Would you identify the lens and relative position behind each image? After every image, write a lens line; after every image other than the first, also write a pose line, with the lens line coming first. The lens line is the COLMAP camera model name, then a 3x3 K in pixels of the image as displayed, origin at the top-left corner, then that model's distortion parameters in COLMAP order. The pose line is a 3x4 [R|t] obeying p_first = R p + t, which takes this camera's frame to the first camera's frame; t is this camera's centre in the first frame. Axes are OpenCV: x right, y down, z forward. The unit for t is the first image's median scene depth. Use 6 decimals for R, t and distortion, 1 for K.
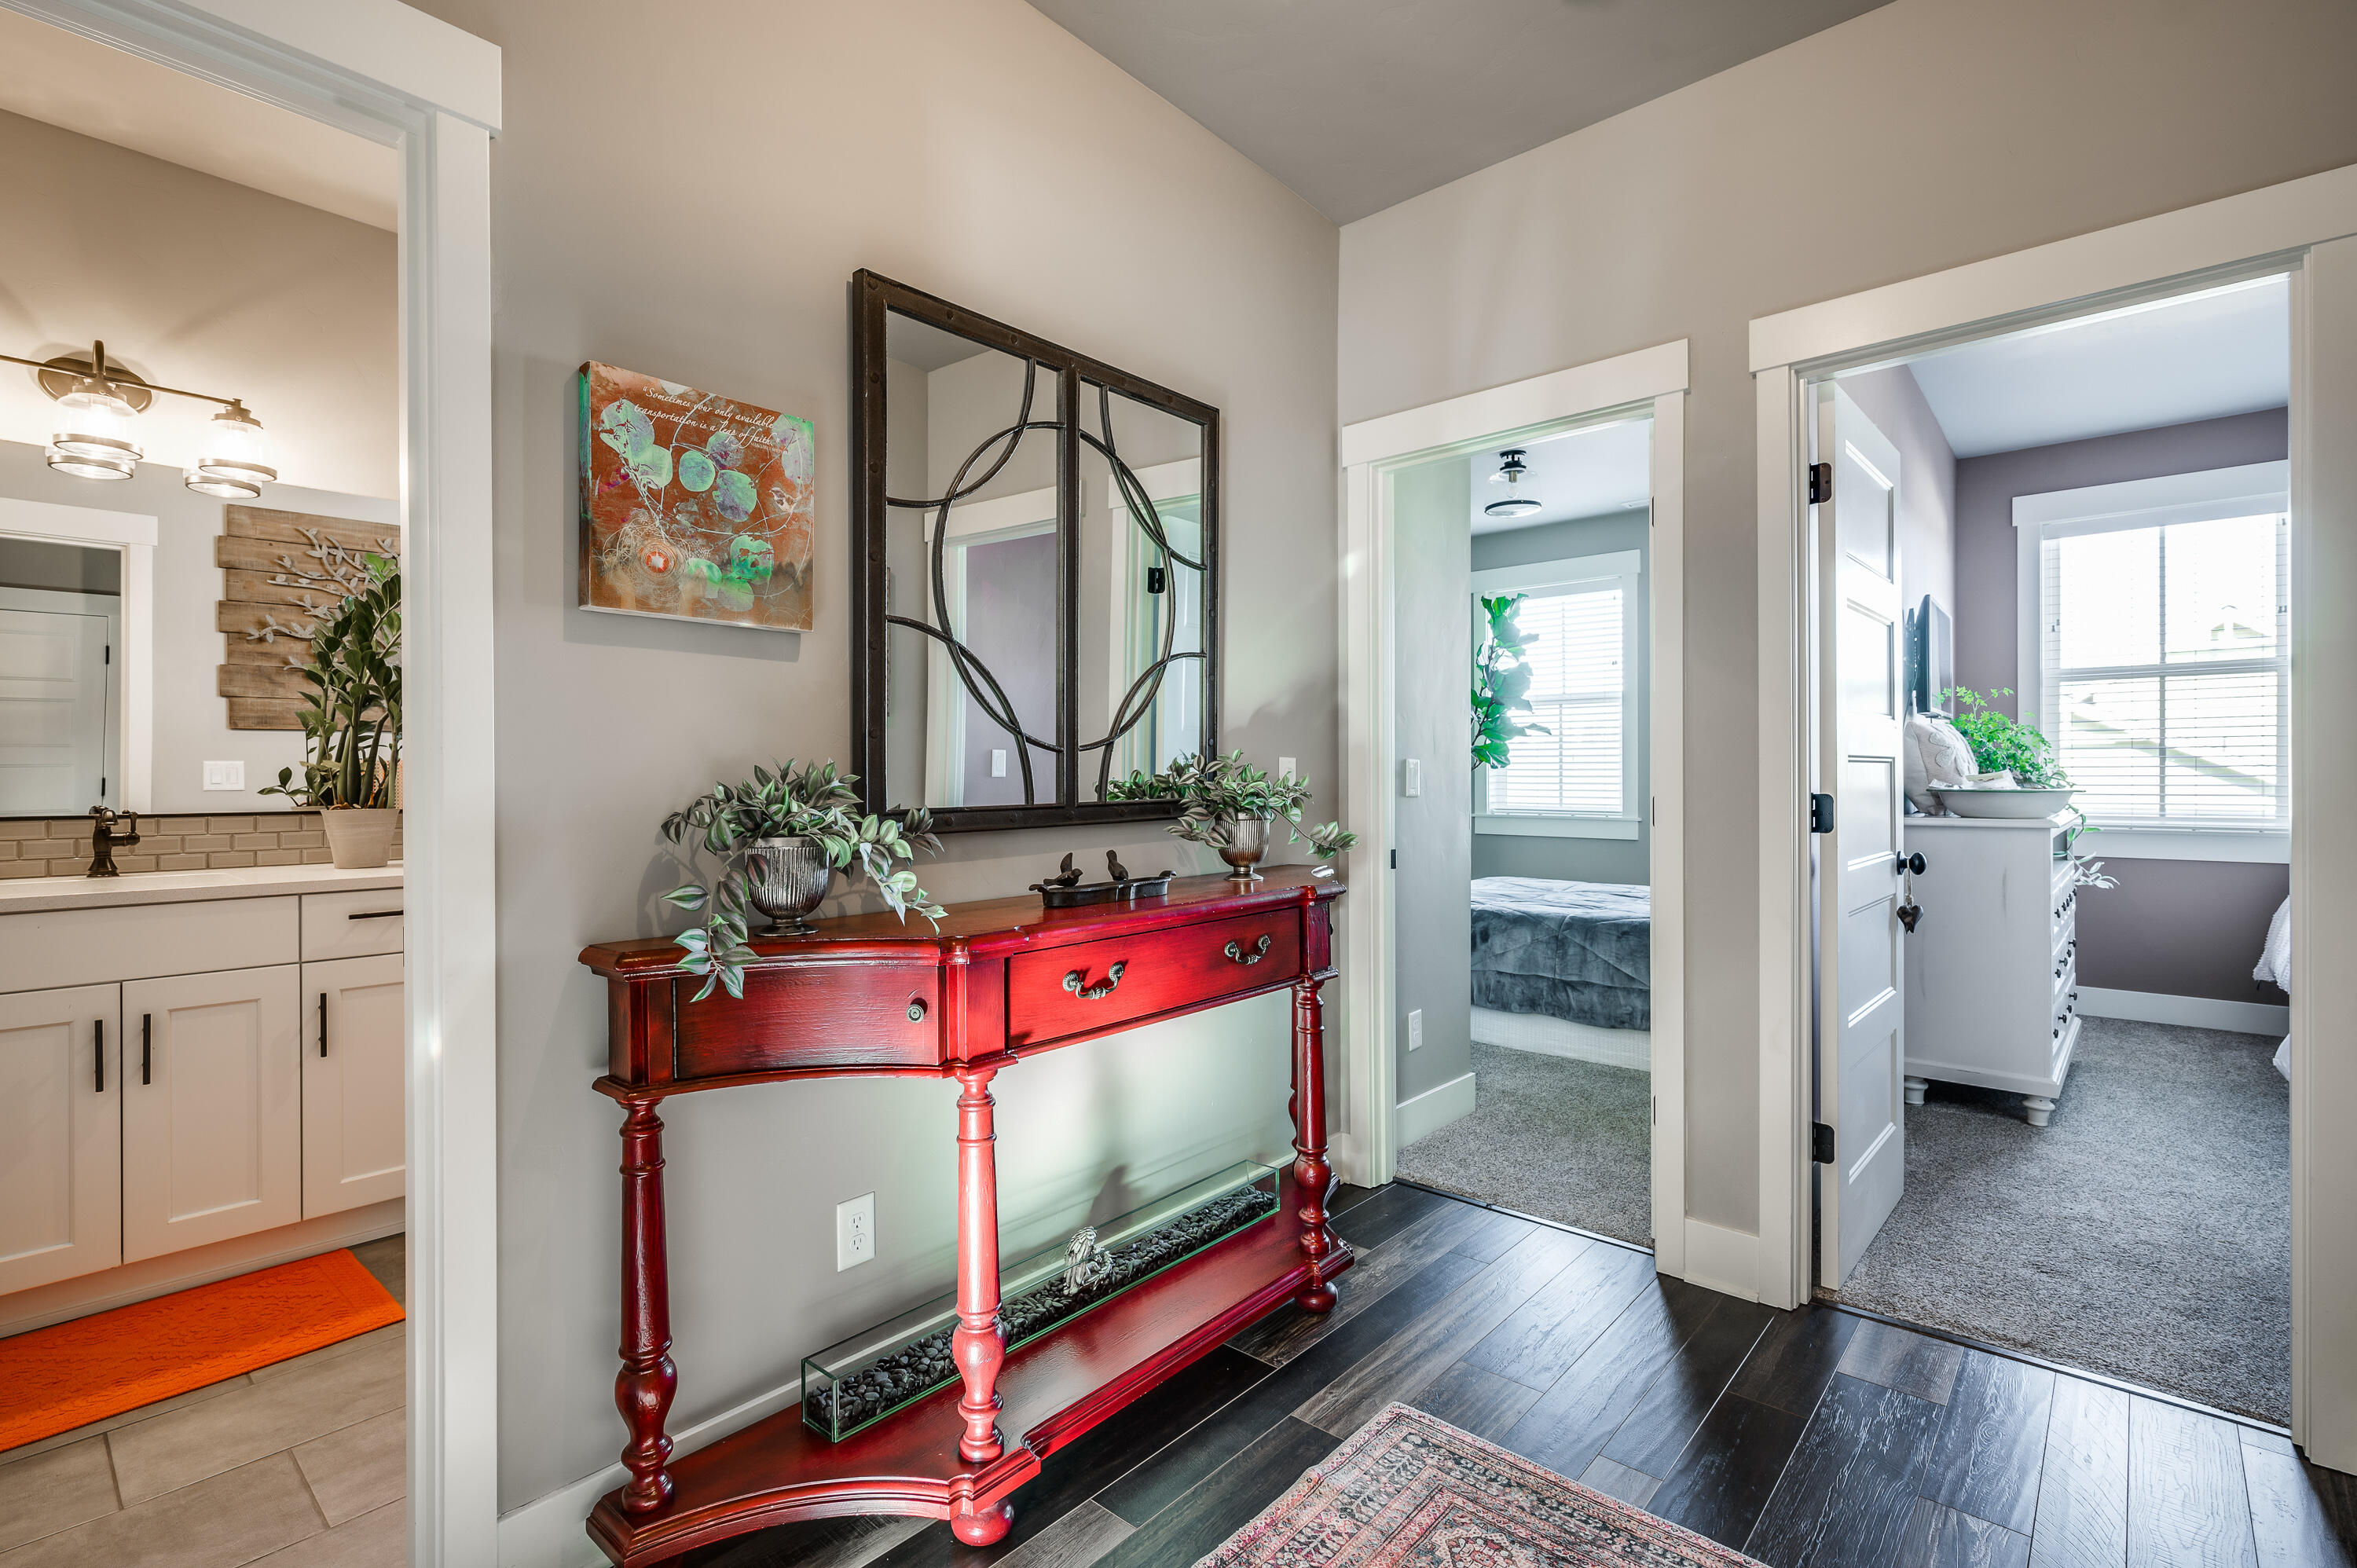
lens RADIAL K [[1086.8, 0, 1171.6], [0, 1086.8, 779.5], [0, 0, 1]] dist [0.011420, 0.000068]
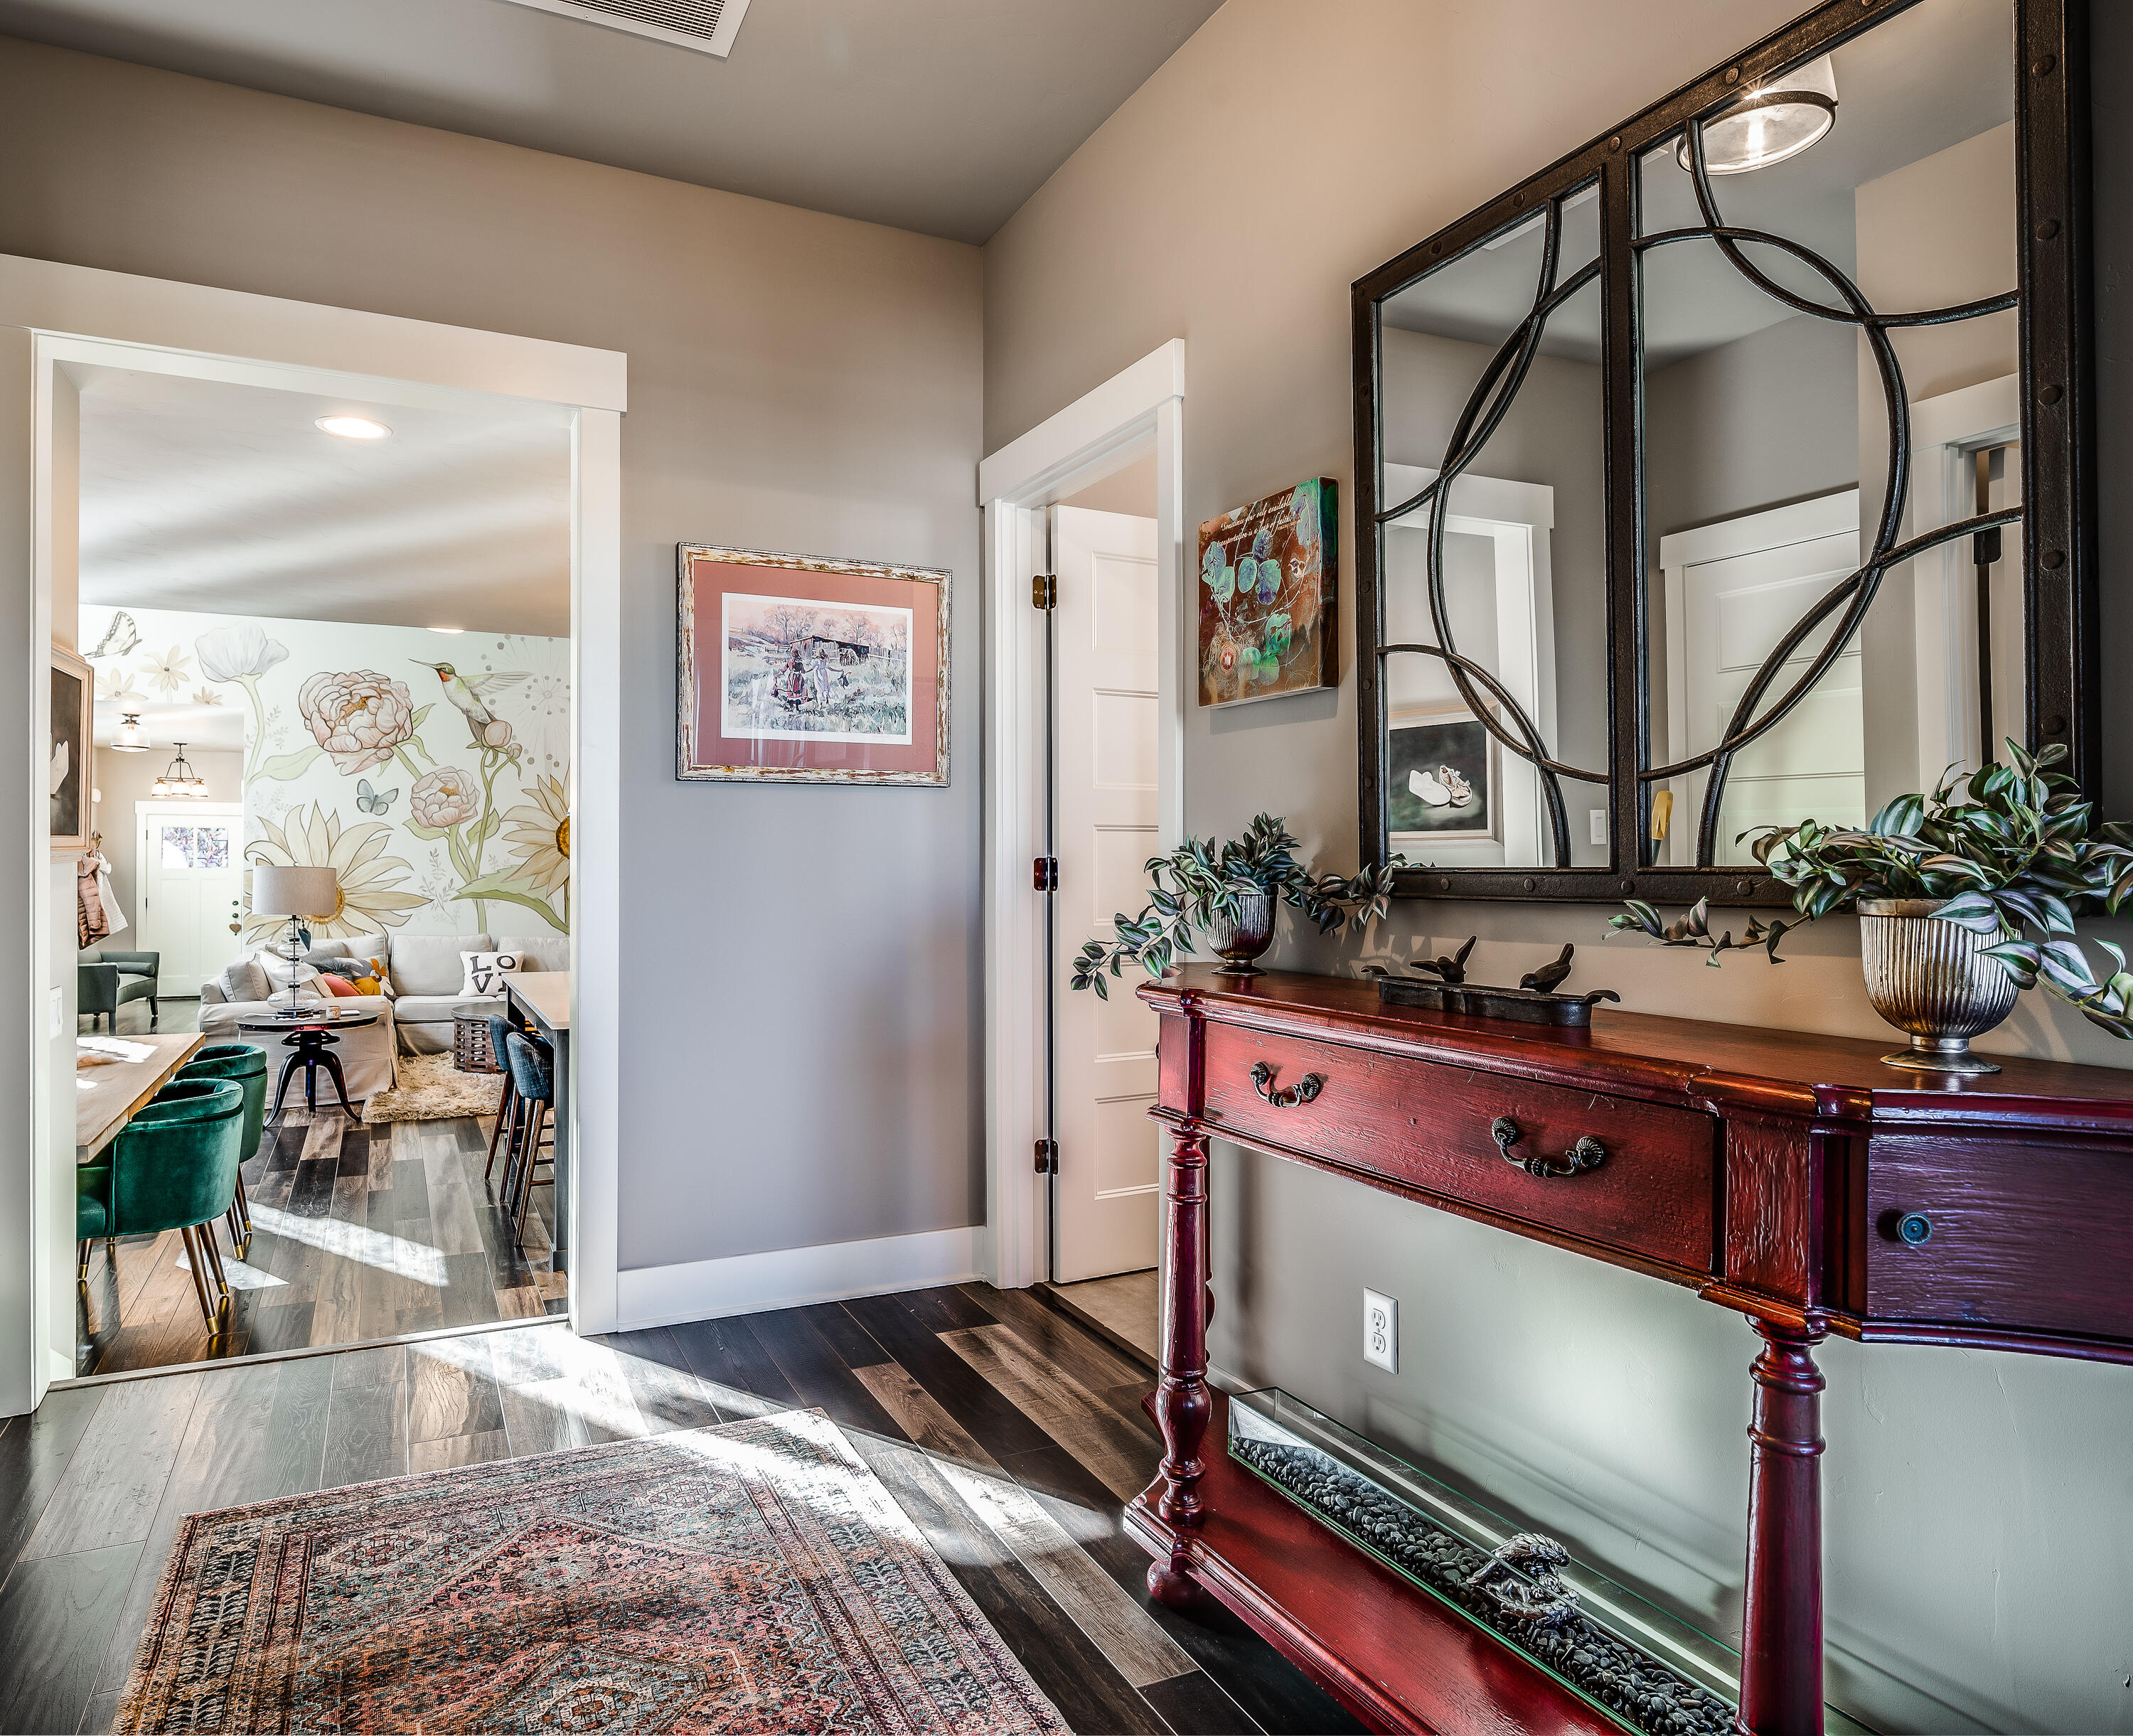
lens RADIAL K [[1383.9, 0, 1065.3], [0, 1383.9, 860.1], [0, 0, 1]] dist [0.006470, 0.000170]
pose [[-0.380058, 0.004964, -0.924949, 0.986271], [0.000311, 0.999986, 0.005239, 0.017306], [0.924963, 0.001703, -0.380054, 1.337455]]
